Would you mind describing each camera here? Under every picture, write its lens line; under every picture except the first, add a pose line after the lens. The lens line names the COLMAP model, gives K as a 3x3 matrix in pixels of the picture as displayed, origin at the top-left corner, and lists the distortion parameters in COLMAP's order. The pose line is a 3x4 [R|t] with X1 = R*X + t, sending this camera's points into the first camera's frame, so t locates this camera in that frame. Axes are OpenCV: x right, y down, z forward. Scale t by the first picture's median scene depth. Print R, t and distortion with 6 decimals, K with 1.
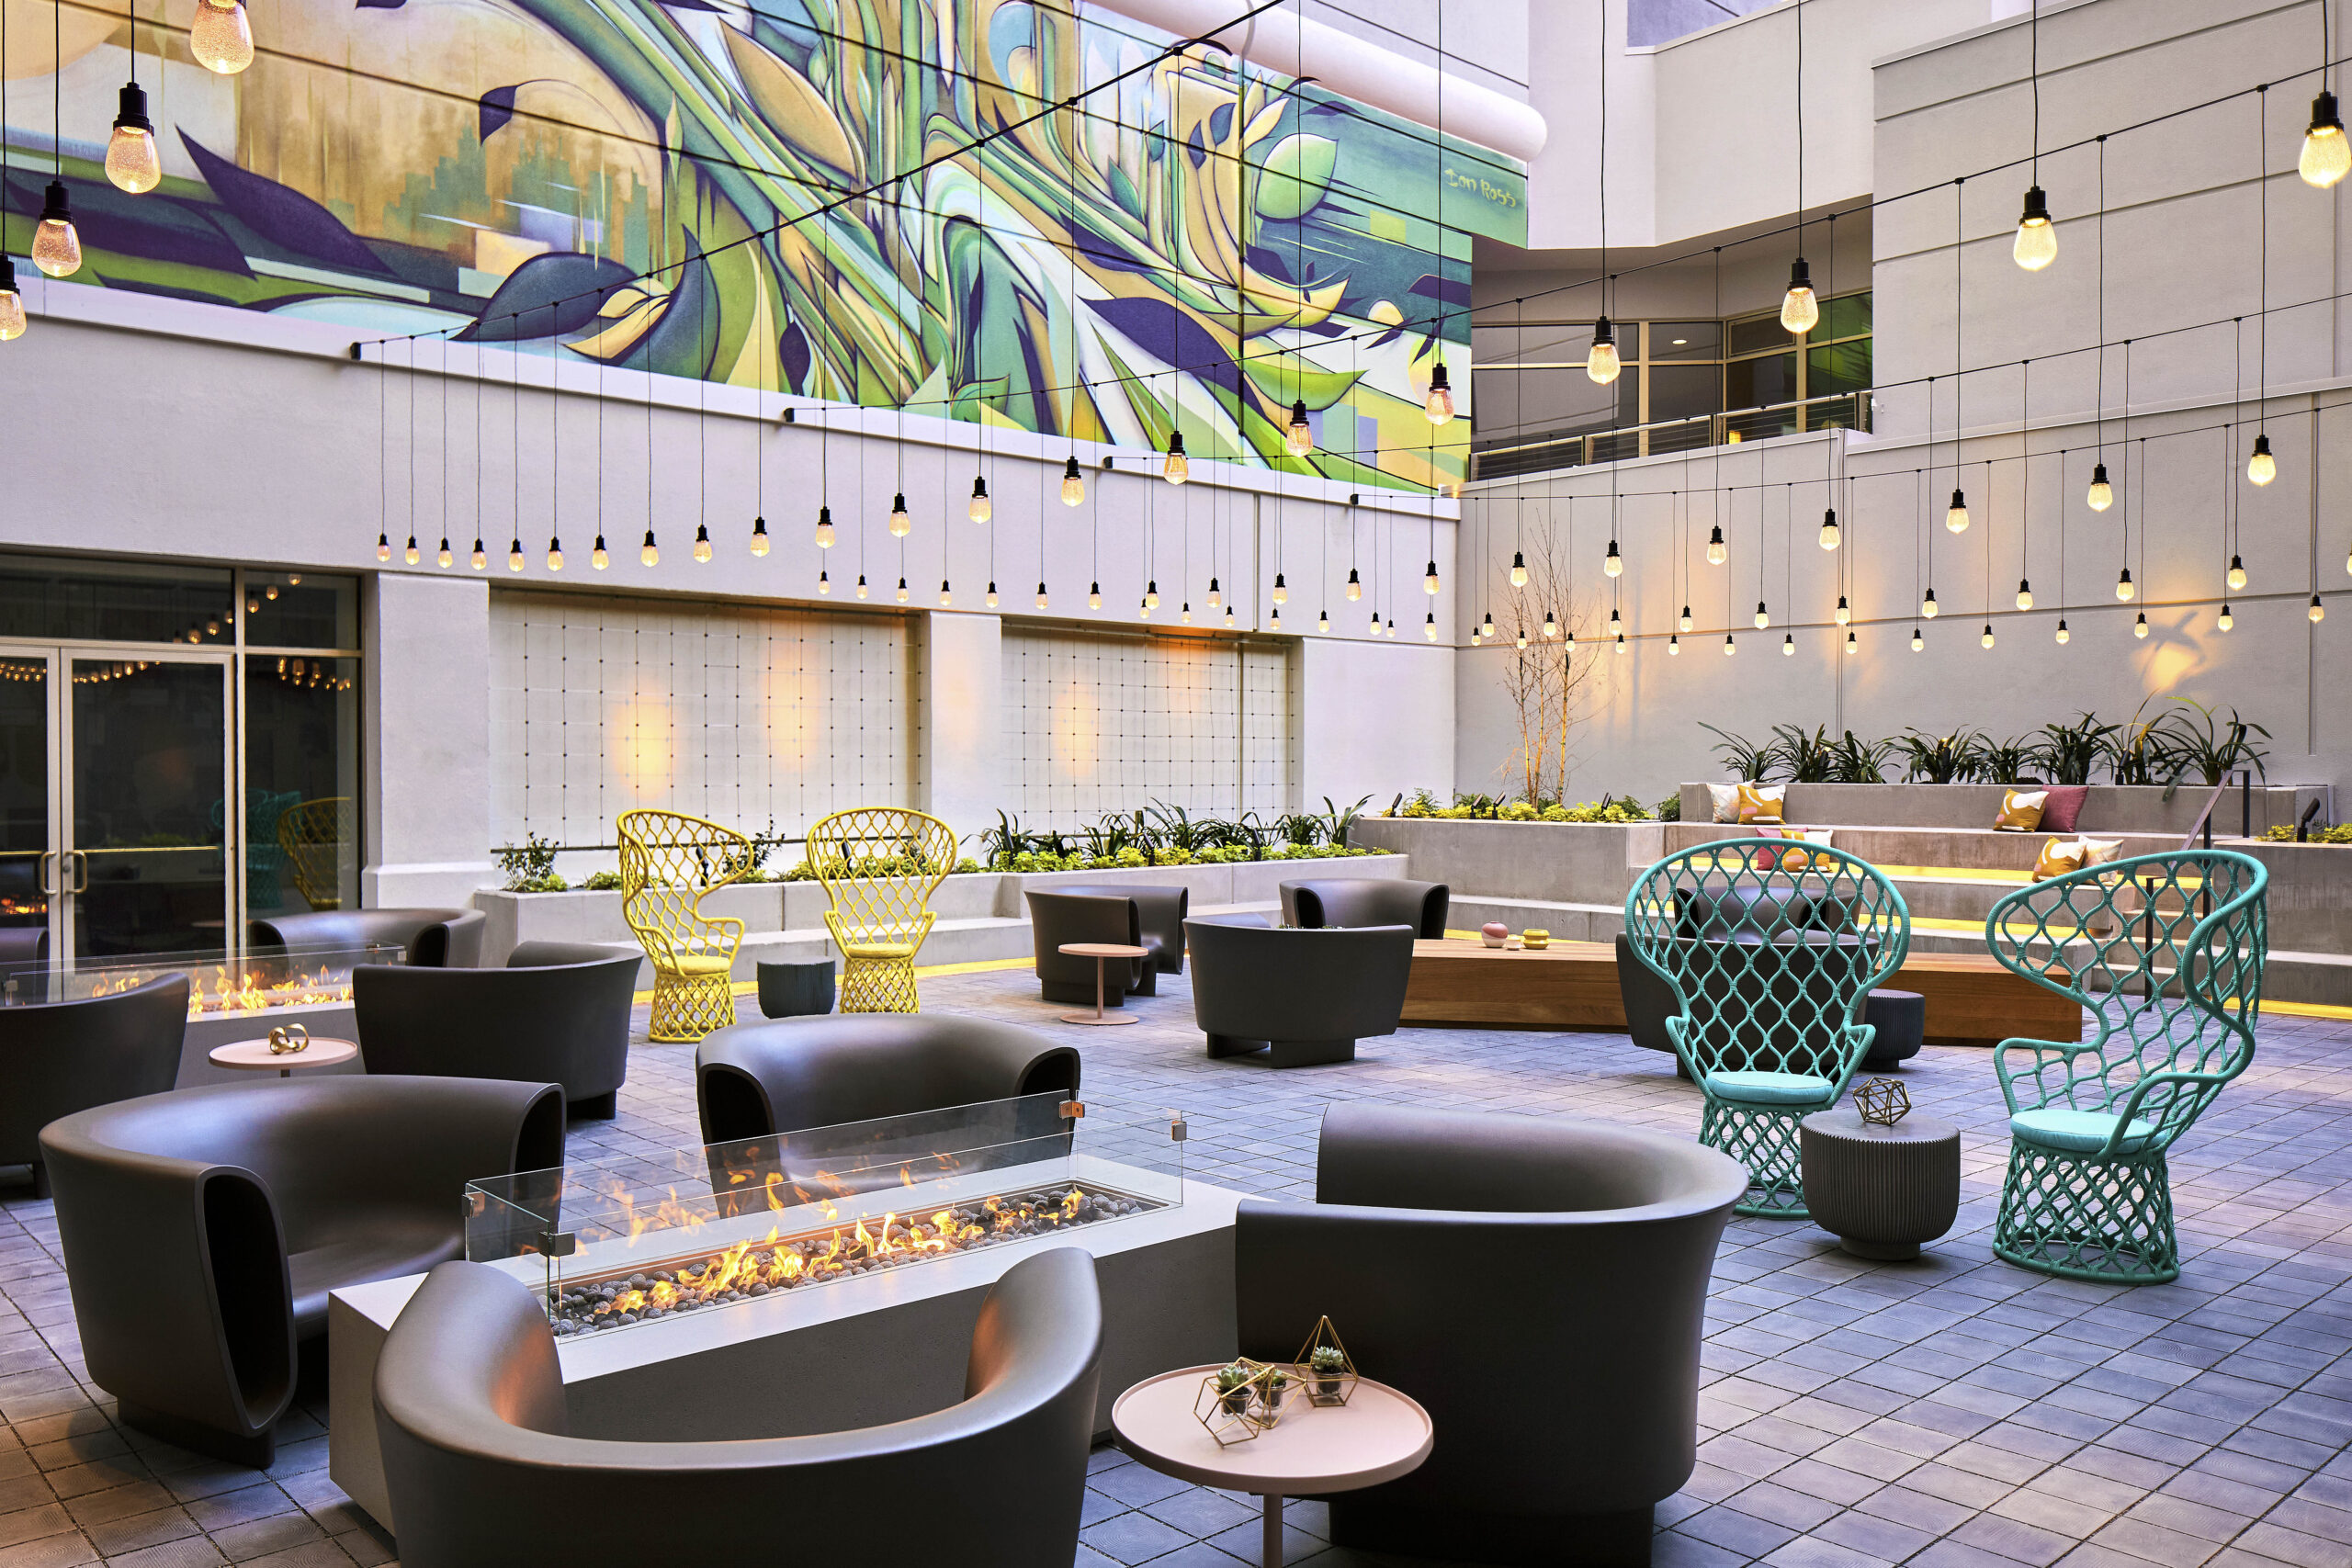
lens RADIAL K [[1774.3, 0, 1171.7], [0, 1774.3, 787.3], [0, 0, 1]] dist [0.003378, 0.000407]
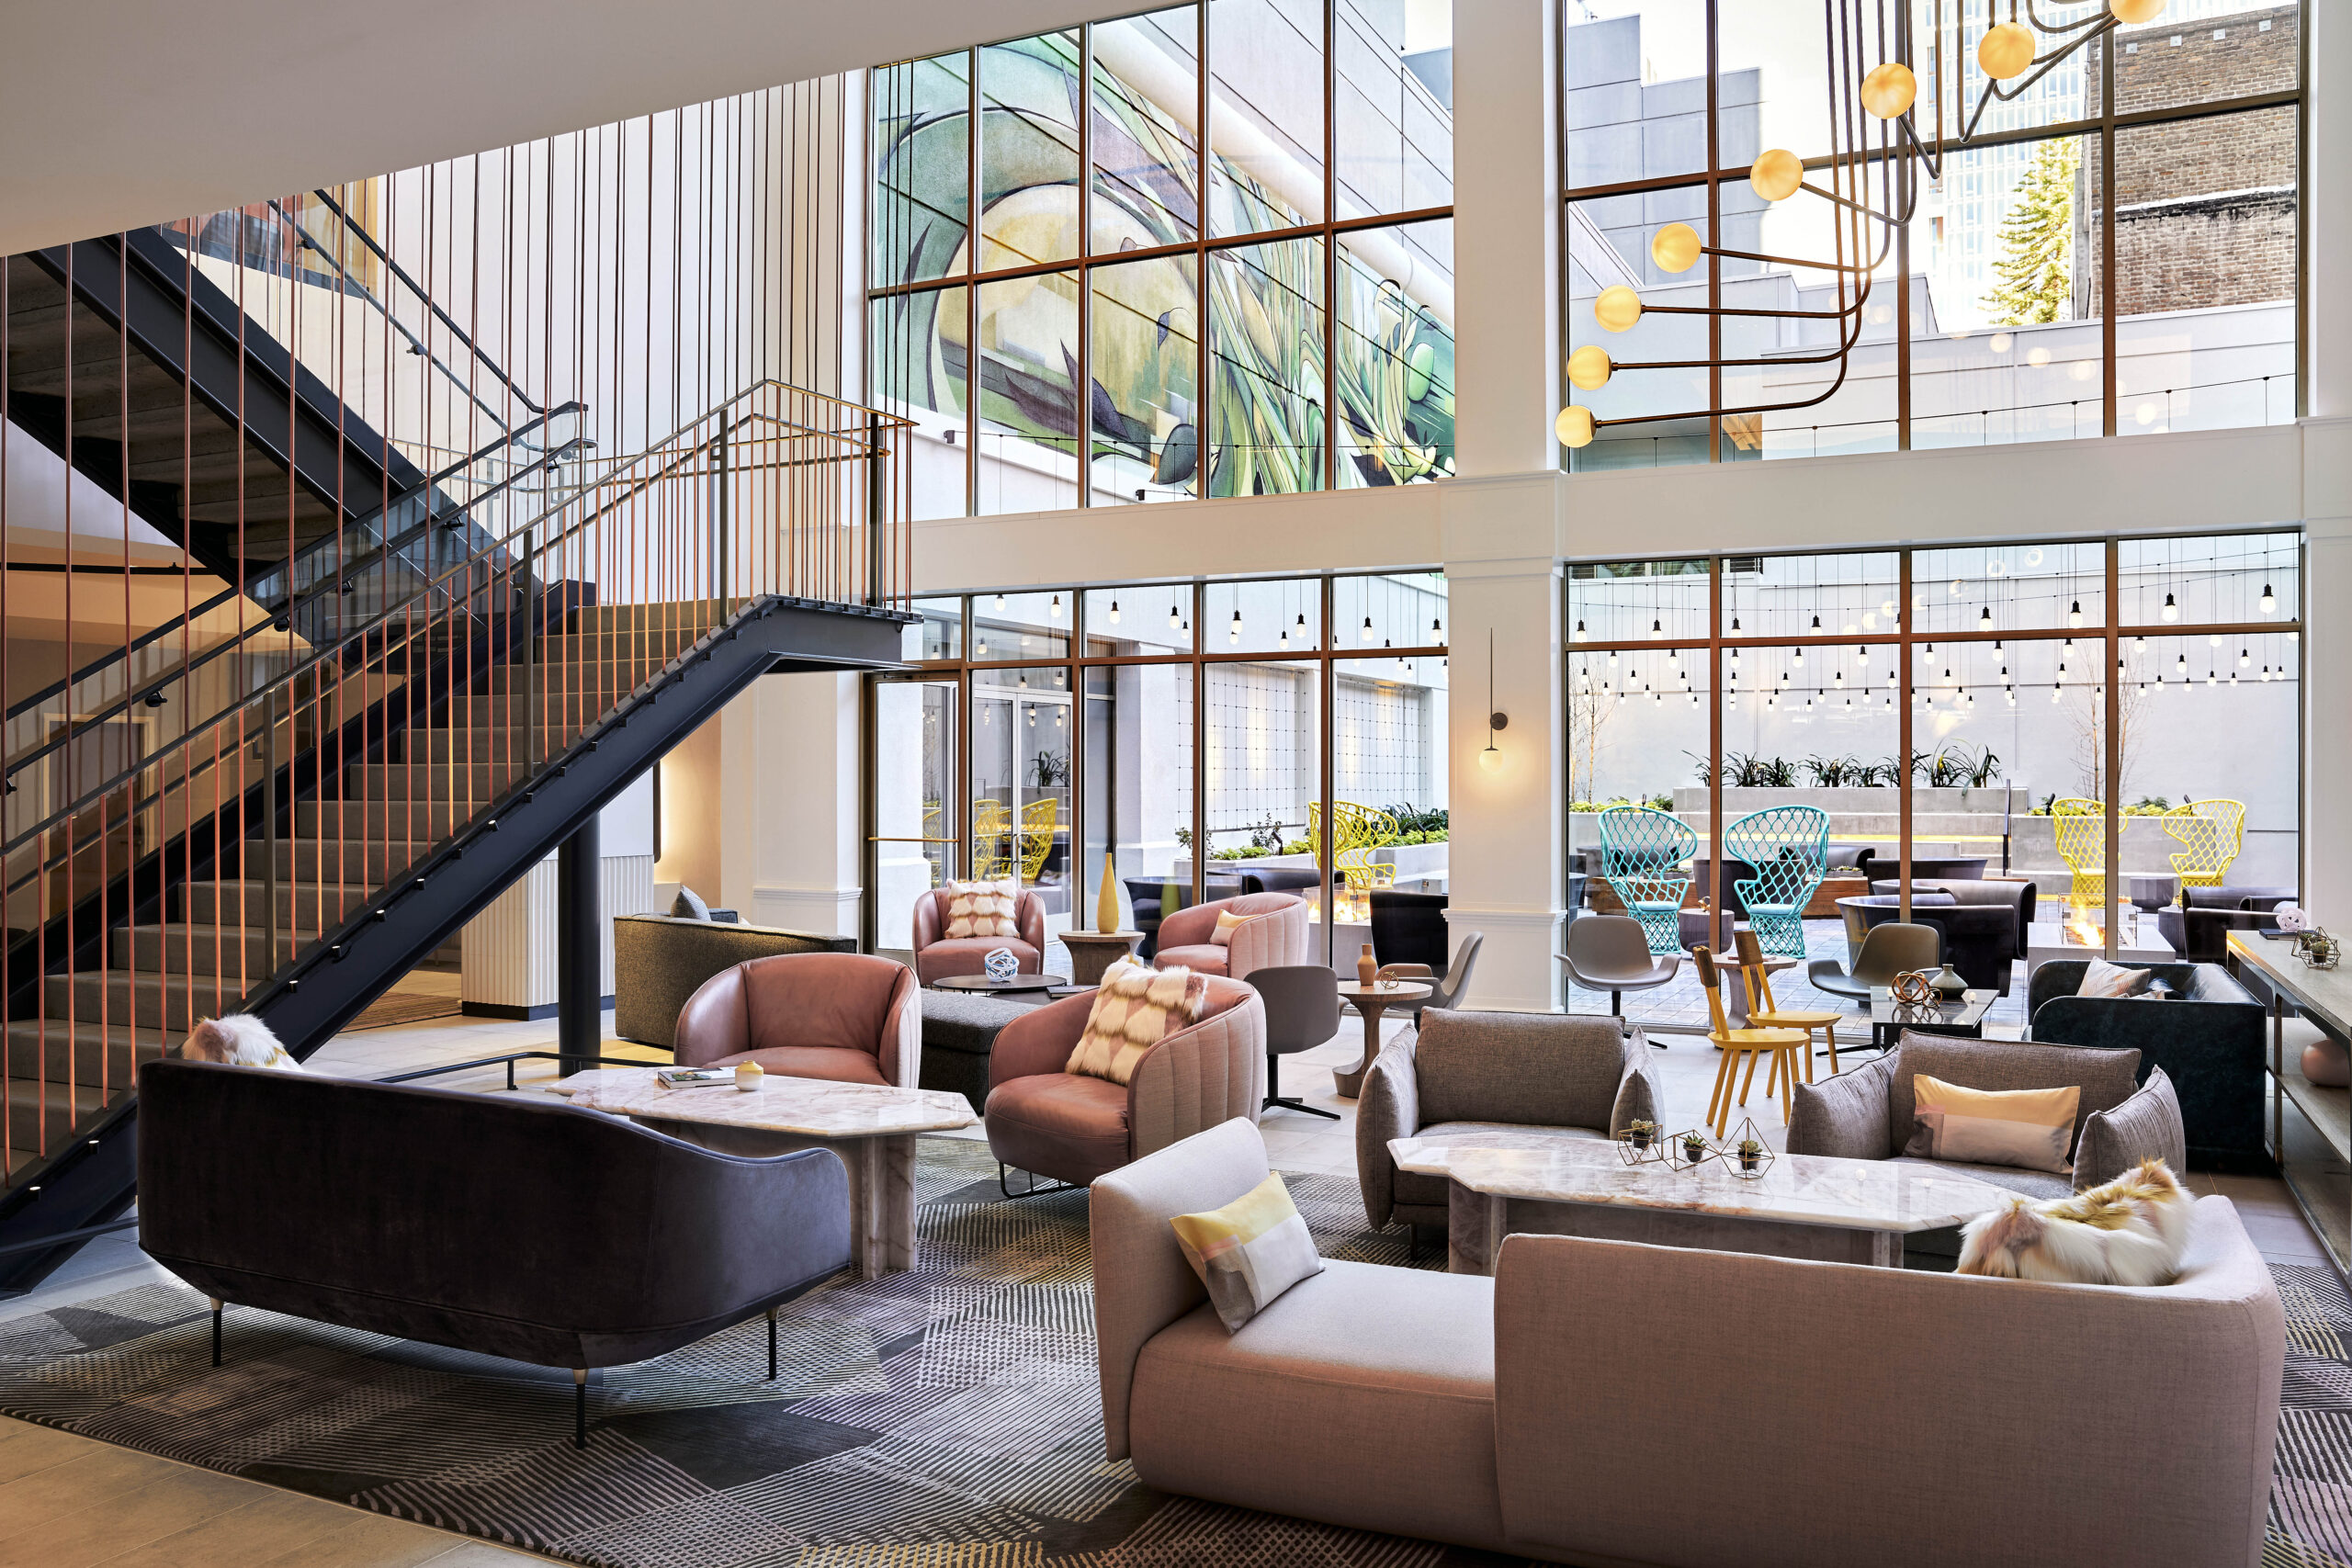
lens RADIAL K [[1779.0, 0, 1178.8], [0, 1779.0, 778.7], [0, 0, 1]] dist [-0.007280, -0.000456]
pose [[0.911626, 0.003448, 0.411007, -0.849774], [-0.000906, 0.999979, -0.006378, 0.001189], [-0.411020, 0.005442, 0.911610, -0.302292]]
